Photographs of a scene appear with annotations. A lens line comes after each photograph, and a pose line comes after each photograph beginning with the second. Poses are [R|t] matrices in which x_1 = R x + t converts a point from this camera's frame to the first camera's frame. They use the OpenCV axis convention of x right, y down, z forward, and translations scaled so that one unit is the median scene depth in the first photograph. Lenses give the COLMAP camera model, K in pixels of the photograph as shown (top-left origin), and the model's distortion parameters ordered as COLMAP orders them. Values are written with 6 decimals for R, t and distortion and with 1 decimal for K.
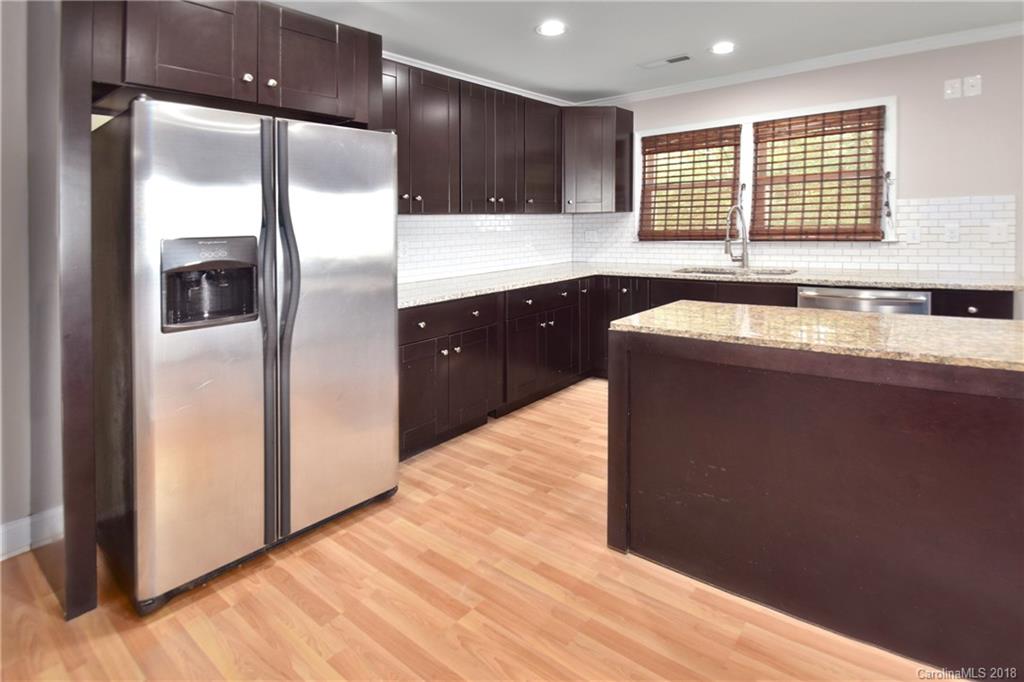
lens RADIAL K [[485.9, 0, 536.9], [0, 485.9, 342.0], [0, 0, 1]] dist [0.001951, -0.015935]
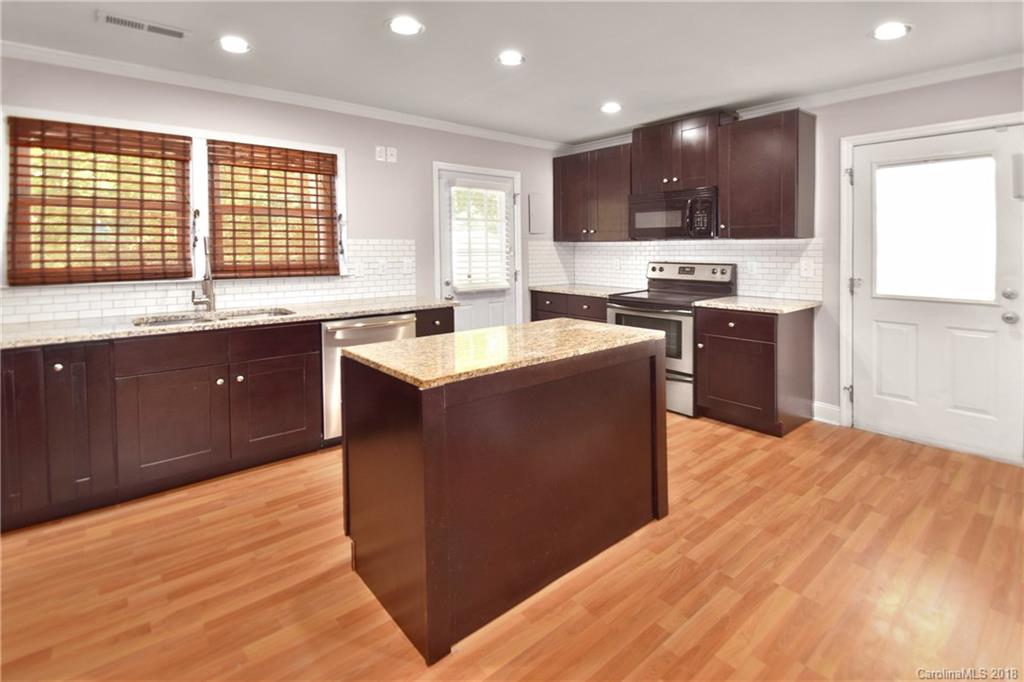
lens RADIAL K [[485.9, 0, 536.9], [0, 485.9, 342.0], [0, 0, 1]] dist [0.001951, -0.015935]
pose [[0.200702, -0.149940, 0.968110, -0.296234], [0.223012, 0.969264, 0.103886, -0.073506], [-0.953931, 0.195050, 0.227971, 0.337220]]
